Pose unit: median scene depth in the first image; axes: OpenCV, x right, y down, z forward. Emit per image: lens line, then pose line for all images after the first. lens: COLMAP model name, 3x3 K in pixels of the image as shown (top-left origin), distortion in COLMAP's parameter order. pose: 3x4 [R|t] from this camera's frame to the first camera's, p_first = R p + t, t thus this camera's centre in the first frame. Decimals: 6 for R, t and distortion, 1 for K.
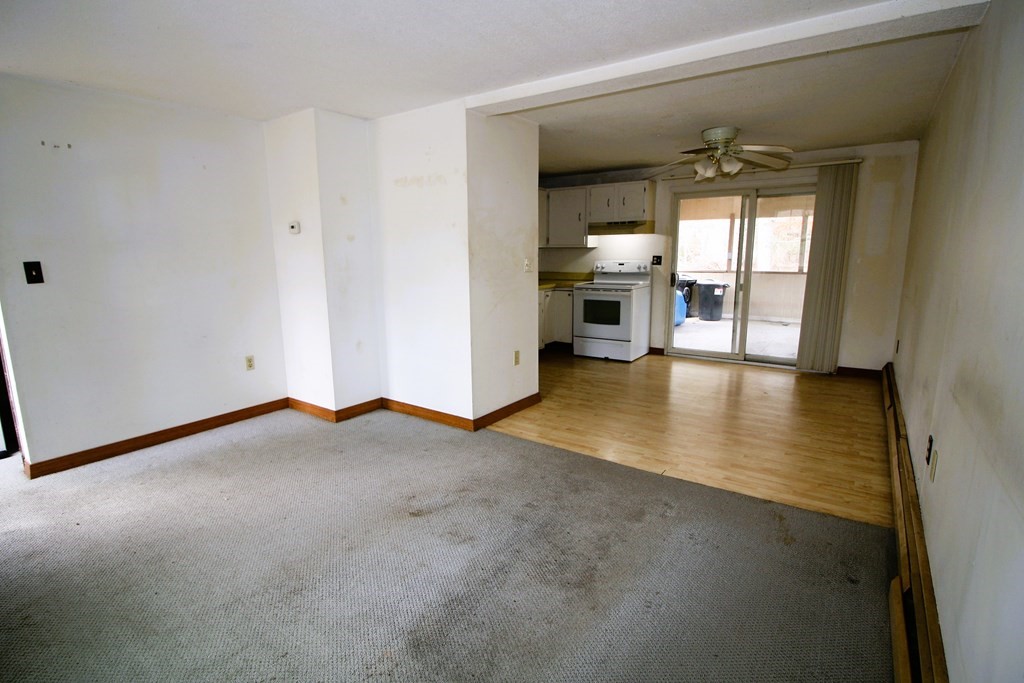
lens RADIAL K [[481.3, 0, 519.2], [0, 481.3, 341.6], [0, 0, 1]] dist [-0.001693, -0.016243]
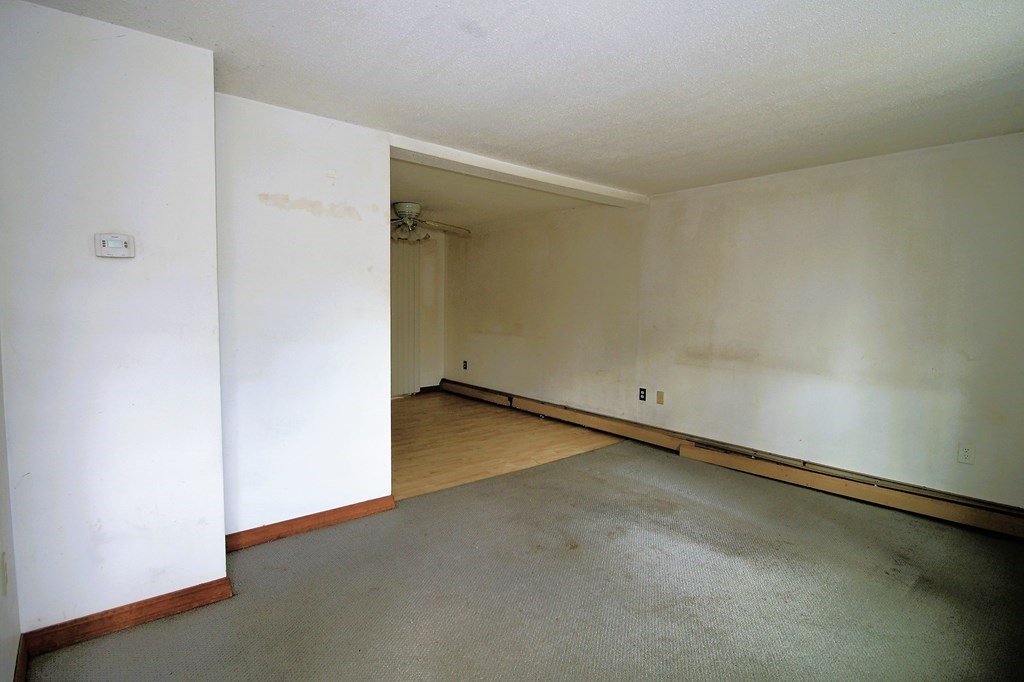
lens RADIAL K [[481.3, 0, 519.2], [0, 481.3, 341.1], [0, 0, 1]] dist [-0.001693, -0.016243]
pose [[0.291711, -0.063074, 0.954425, -0.894191], [0.164043, 0.986338, 0.015045, -0.088839], [-0.942335, 0.152178, 0.298073, 0.531392]]
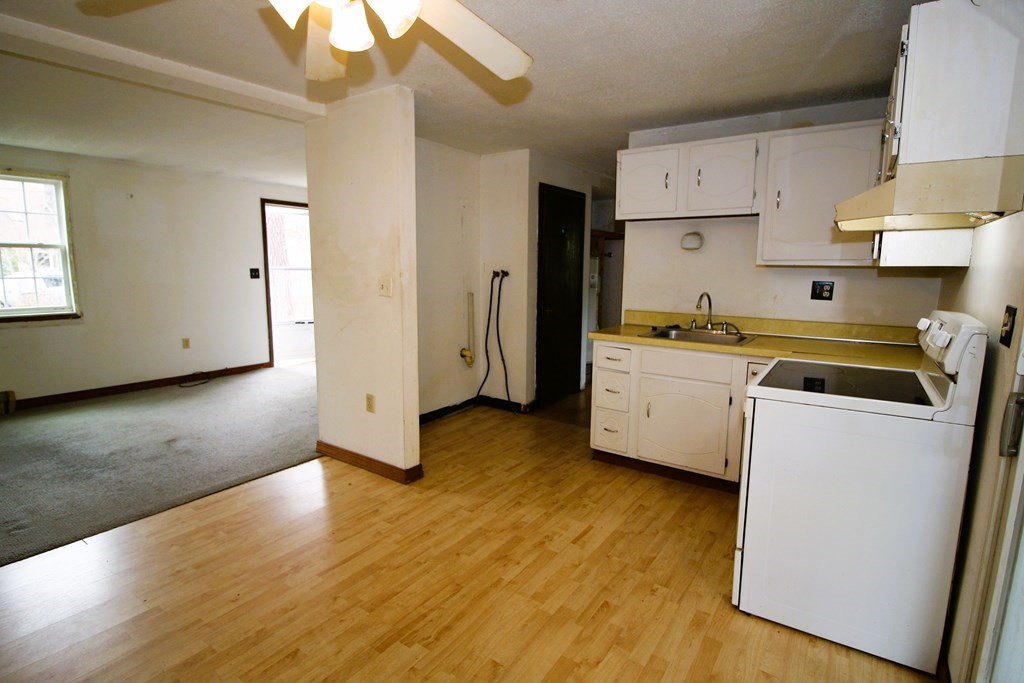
lens RADIAL K [[512.5, 0, 512.0], [0, 512.5, 341.5], [0, 0, 1]] dist [-0.002441, -0.000751]
pose [[0.000459, 0.153592, -0.988134, 0.963909], [-0.187242, 0.970671, 0.150790, -0.279698], [0.982314, 0.184951, 0.029204, 1.418418]]
